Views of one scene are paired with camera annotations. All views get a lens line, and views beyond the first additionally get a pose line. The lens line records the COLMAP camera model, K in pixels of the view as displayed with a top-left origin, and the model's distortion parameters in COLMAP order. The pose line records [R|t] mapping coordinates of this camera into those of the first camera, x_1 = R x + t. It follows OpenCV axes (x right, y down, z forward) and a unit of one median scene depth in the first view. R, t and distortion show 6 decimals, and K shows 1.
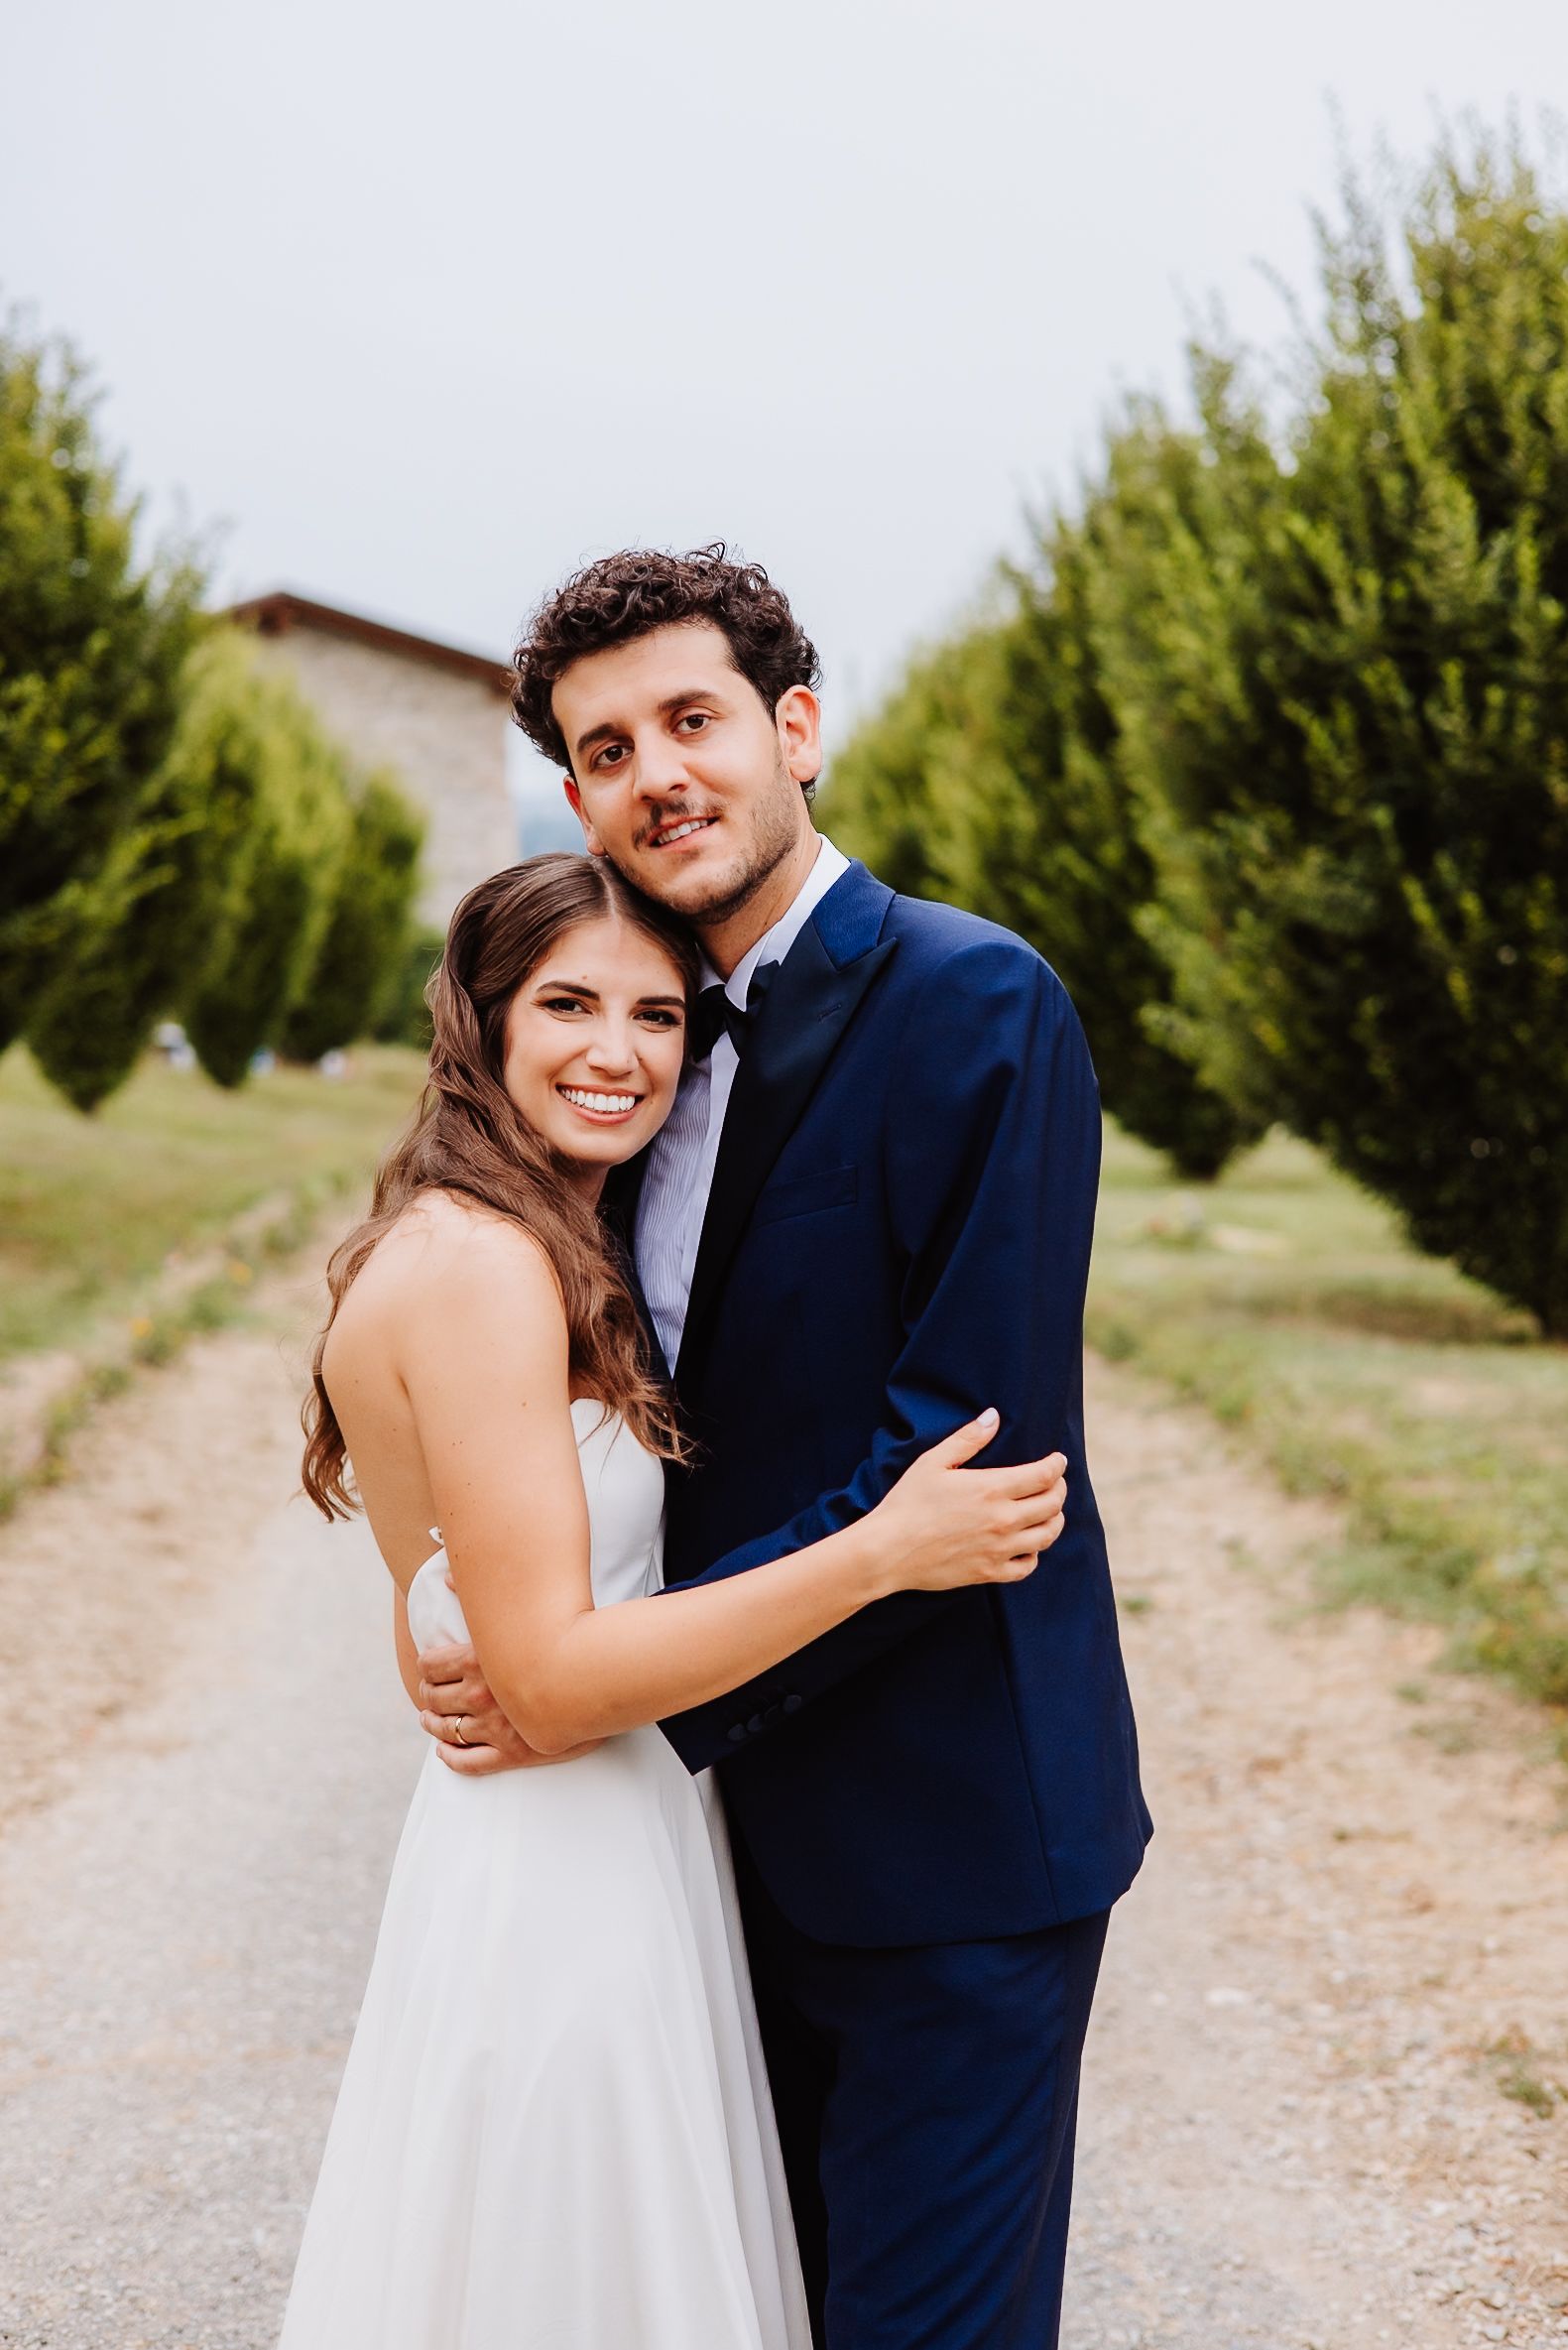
lens RADIAL K [[3190.5, 0, 784.0], [0, 3190.5, 1175.0], [0, 0, 1]] dist [-0.010990, 0.000918]
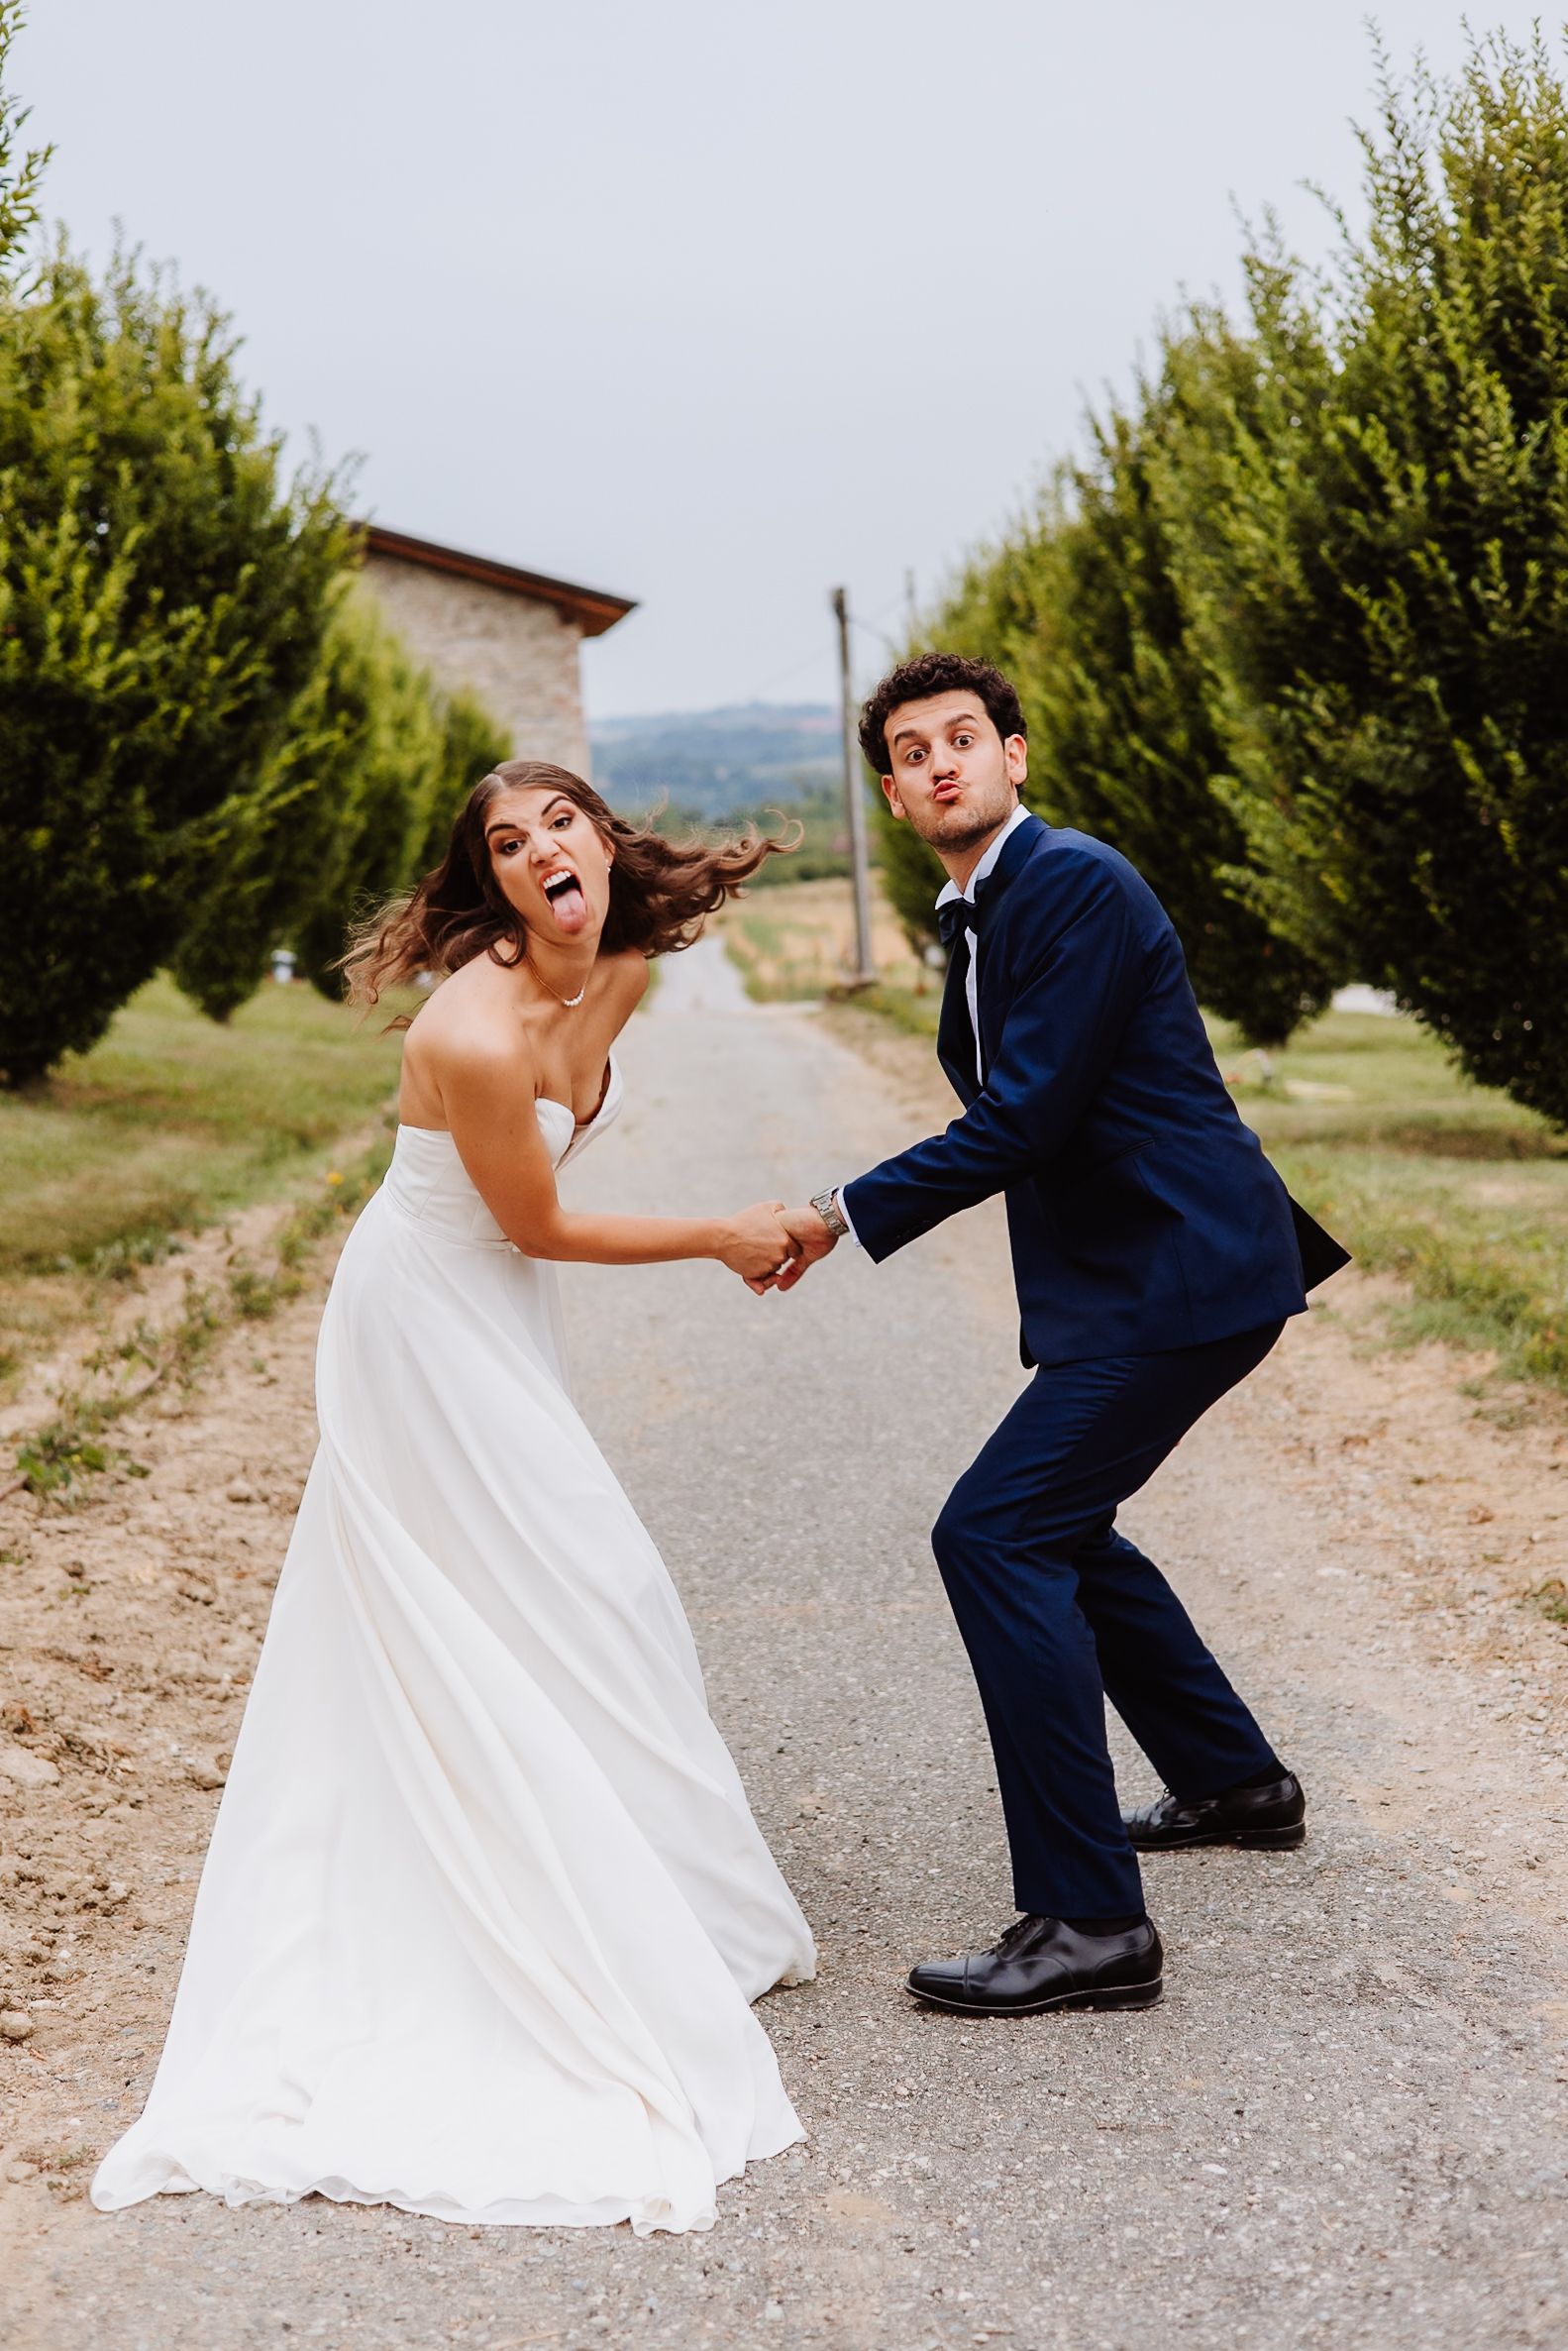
lens RADIAL K [[3198.2, 0, 727.6], [0, 3198.2, 1245.1], [0, 0, 1]] dist [-0.009713, -0.038283]
pose [[0.998929, -0.029676, -0.035513, -0.022832], [0.031240, 0.998529, 0.044325, 0.024550], [0.034145, -0.045387, 0.998386, -0.121404]]
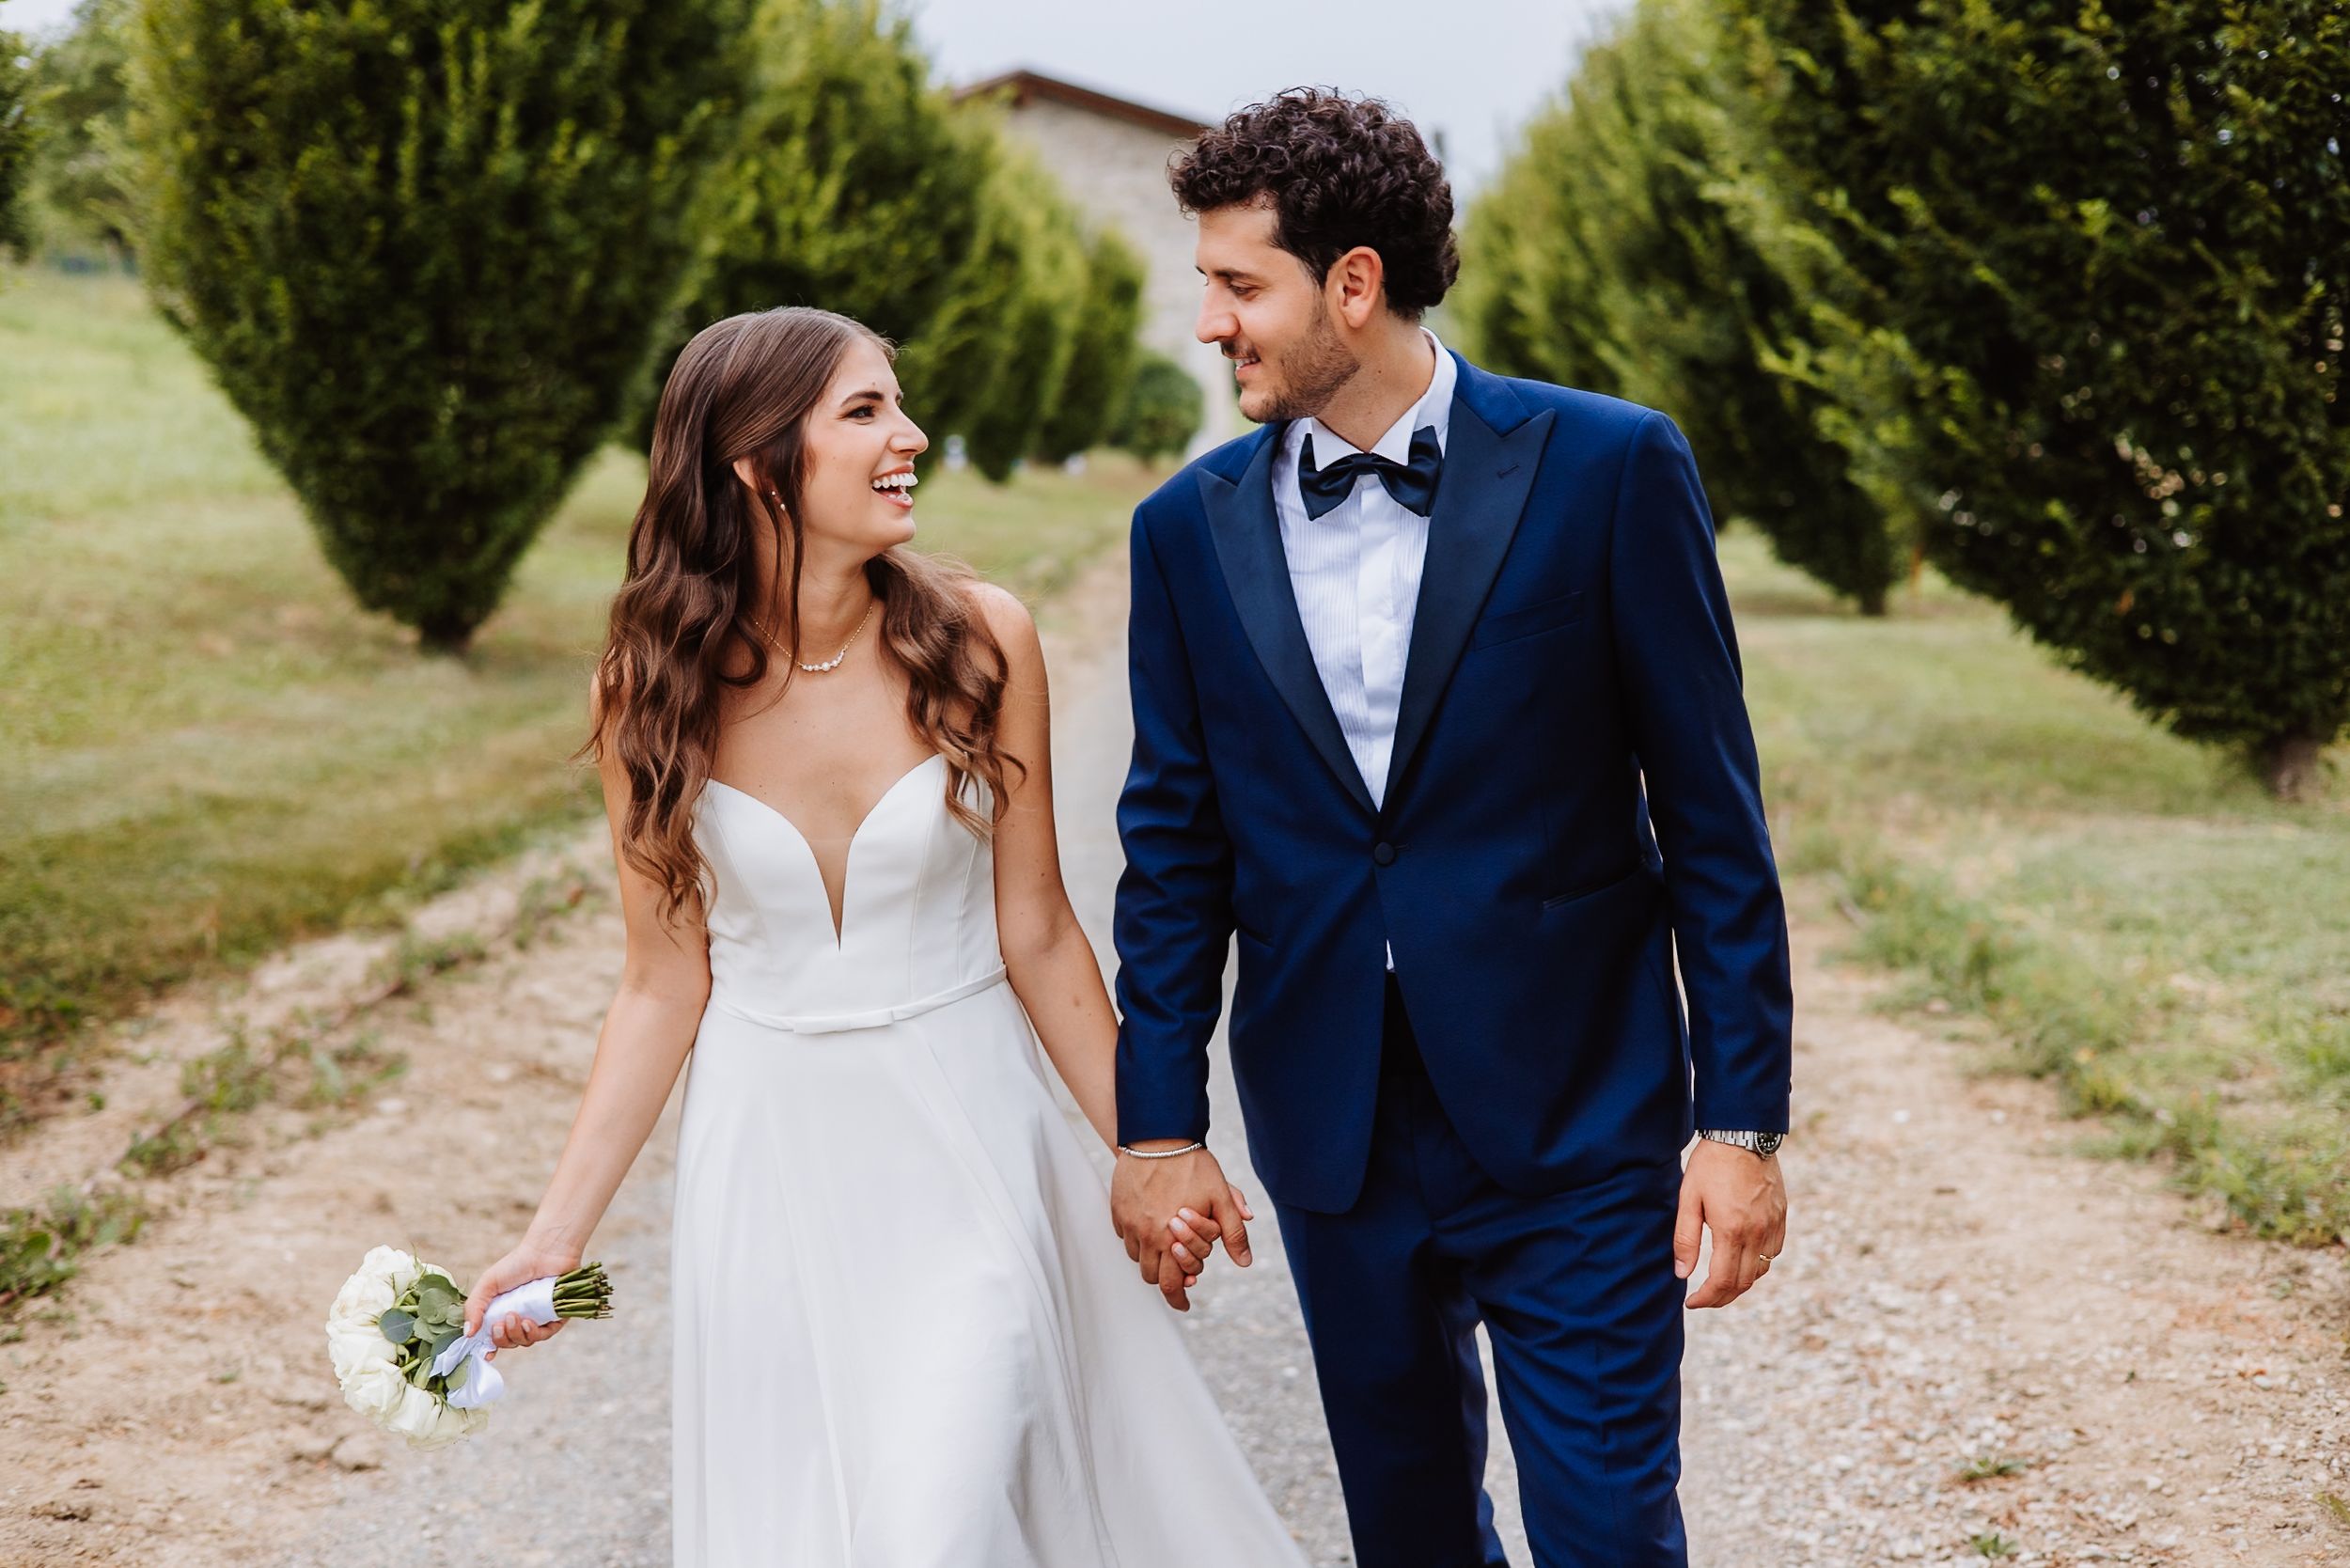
lens RADIAL K [[3190.9, 0, 1175.0], [0, 3190.9, 784.0], [0, 0, 1]] dist [-0.010990, 0.000918]
pose [[0.994324, -0.008546, -0.106046, 0.072127], [0.015301, 0.997893, 0.063048, 0.029656], [0.105284, -0.064313, 0.992360, -0.612321]]
